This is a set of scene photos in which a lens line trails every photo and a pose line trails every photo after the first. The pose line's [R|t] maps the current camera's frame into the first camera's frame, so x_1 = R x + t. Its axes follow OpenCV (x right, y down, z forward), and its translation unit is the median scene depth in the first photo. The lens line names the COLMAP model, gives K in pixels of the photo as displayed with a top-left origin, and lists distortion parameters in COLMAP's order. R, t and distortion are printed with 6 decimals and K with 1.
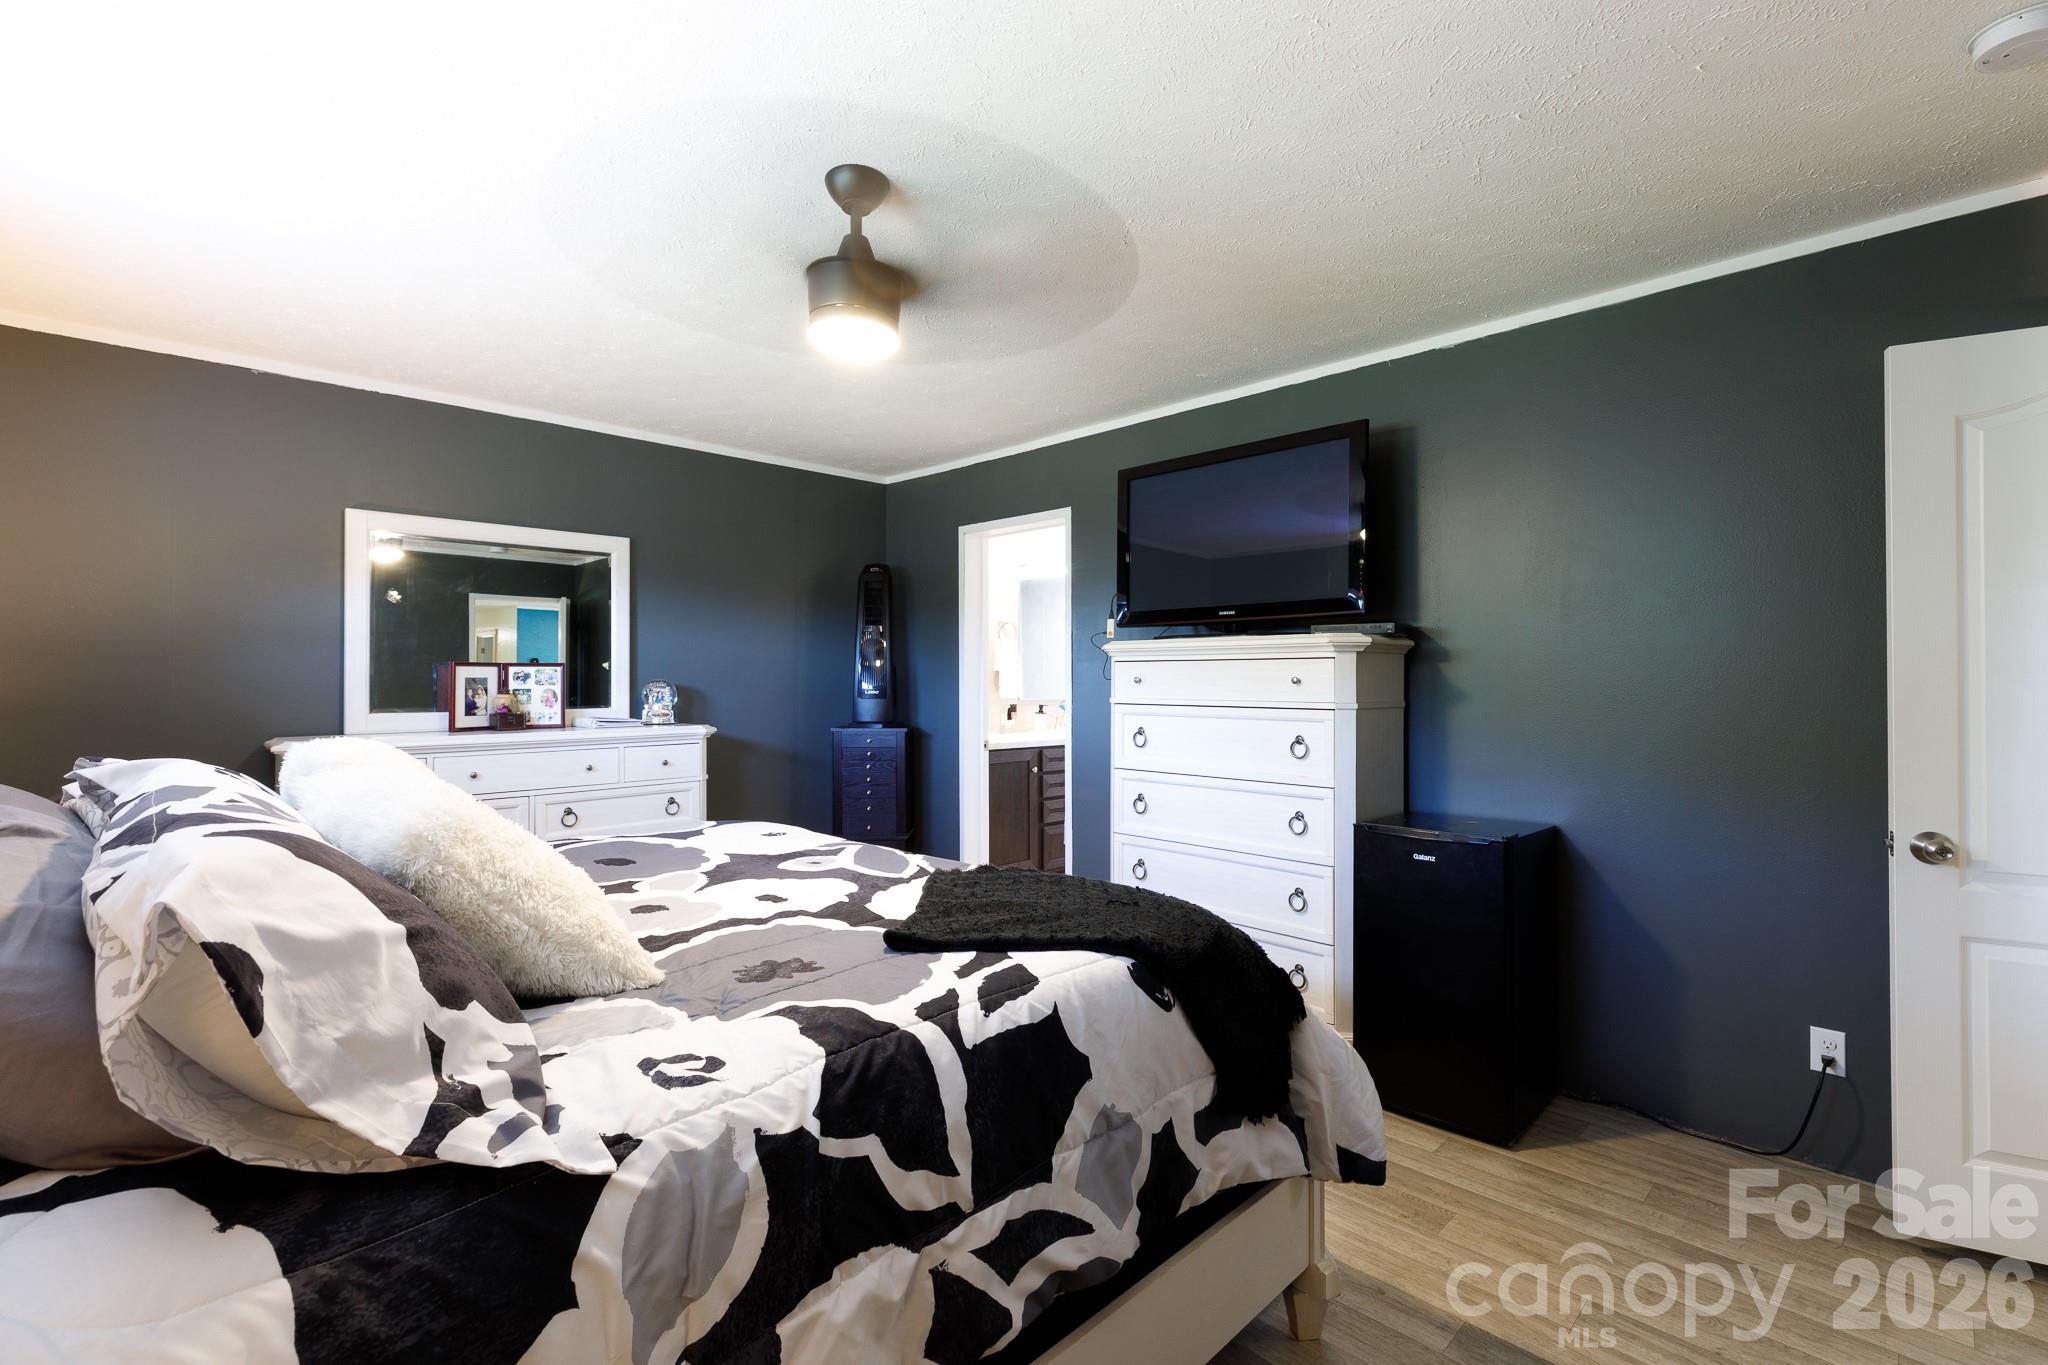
lens RADIAL K [[920.8, 0, 1020.4], [0, 920.8, 681.9], [0, 0, 1]] dist [0.002465, 0.000097]
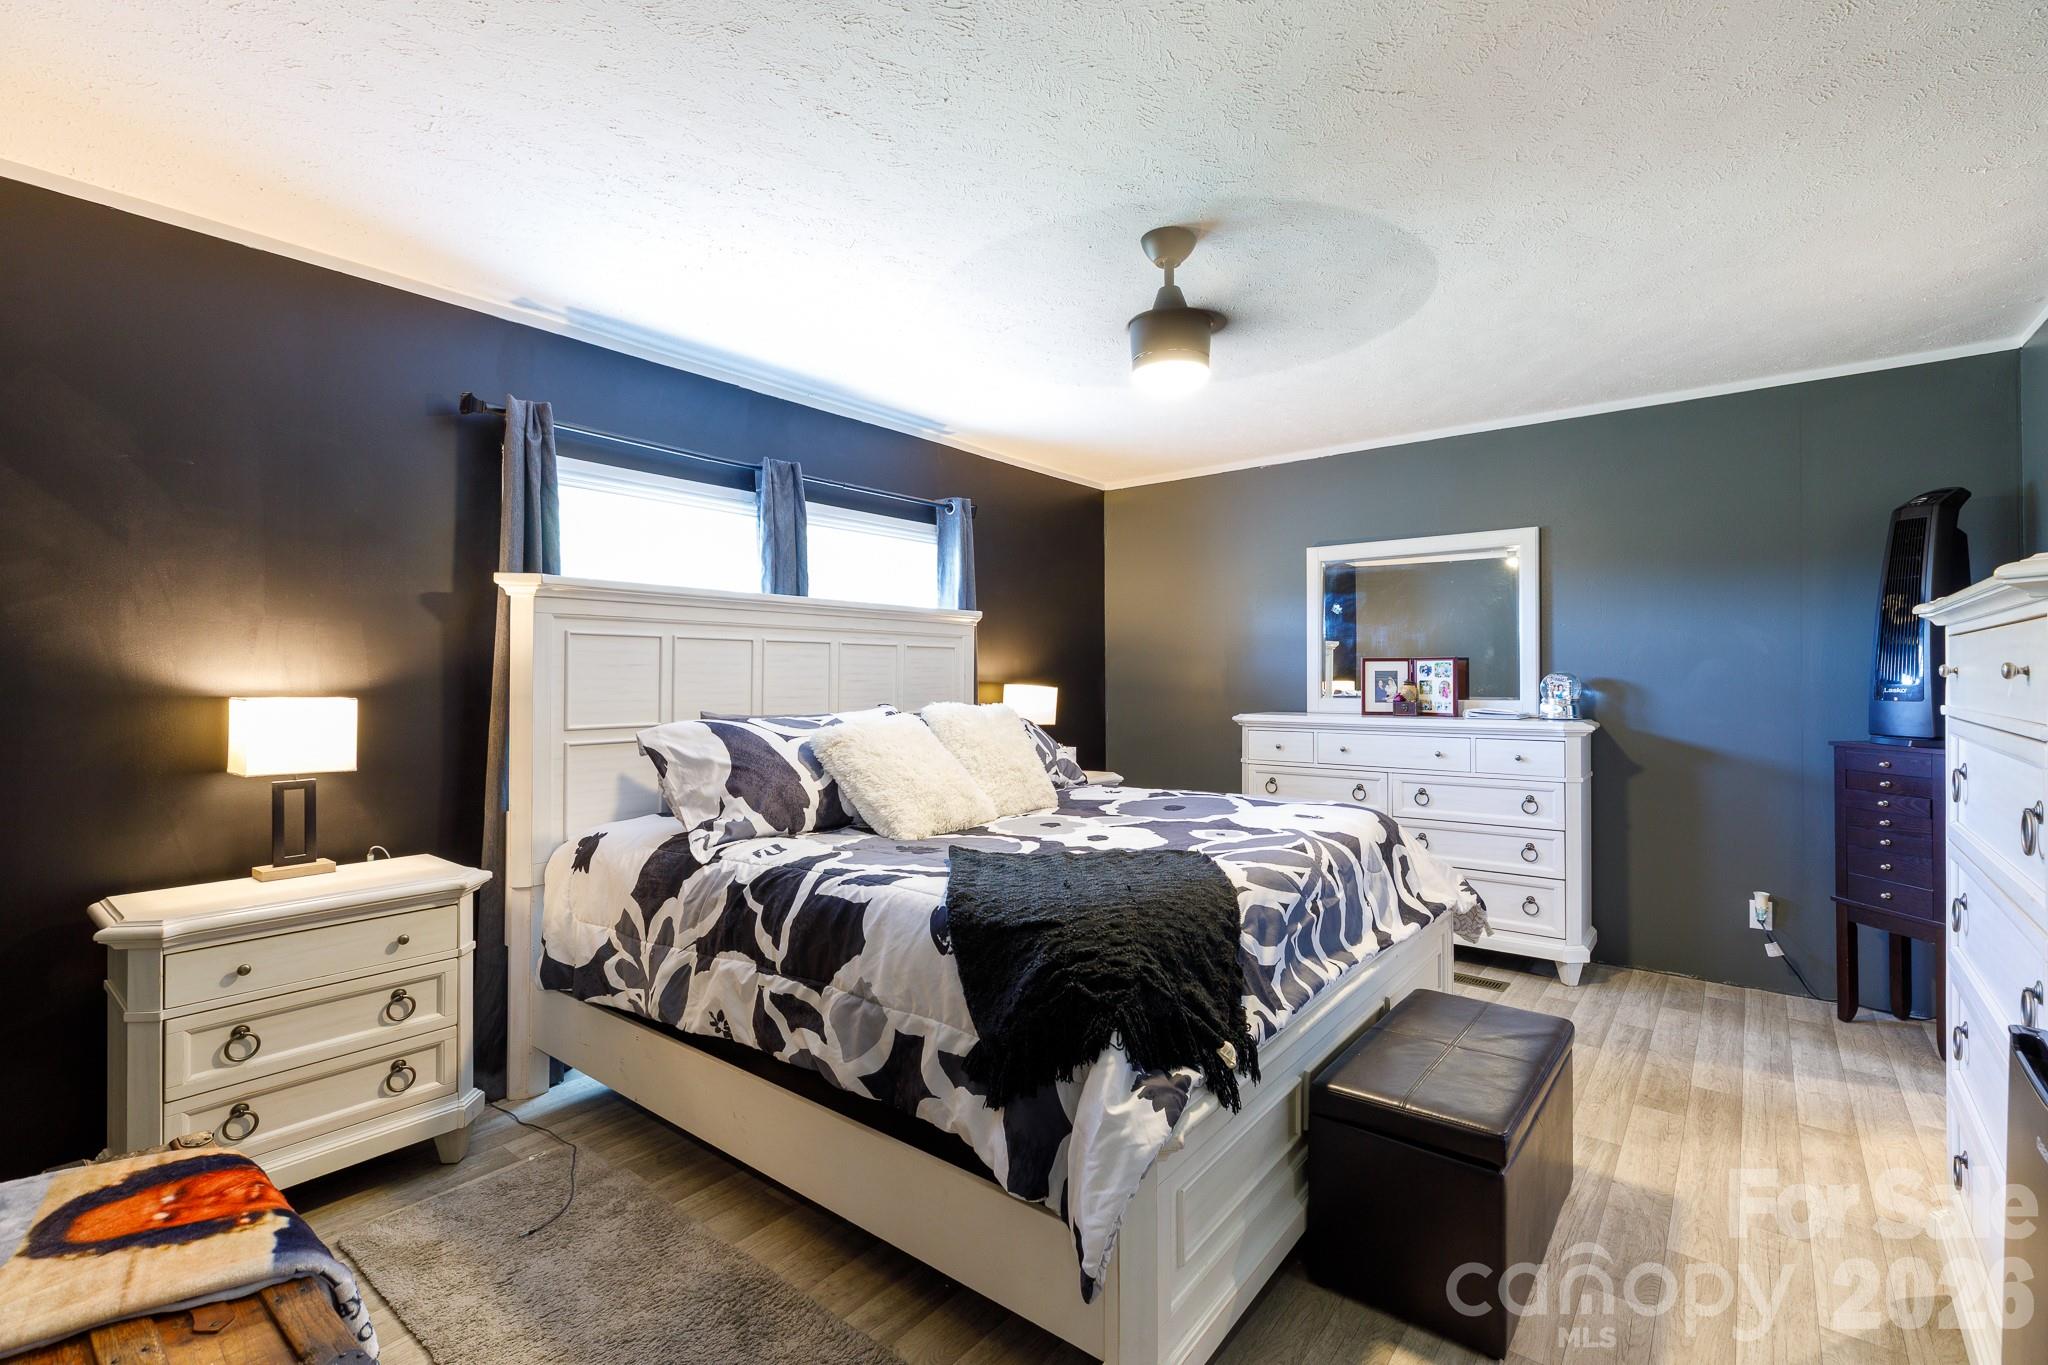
lens RADIAL K [[920.8, 0, 1026.4], [0, 920.8, 672.1], [0, 0, 1]] dist [0.002465, 0.000097]
pose [[0.115656, -0.000028, -0.993289, 0.551675], [-0.001637, 0.999999, -0.000219, -0.001992], [0.993288, 0.001651, 0.115655, 0.396327]]
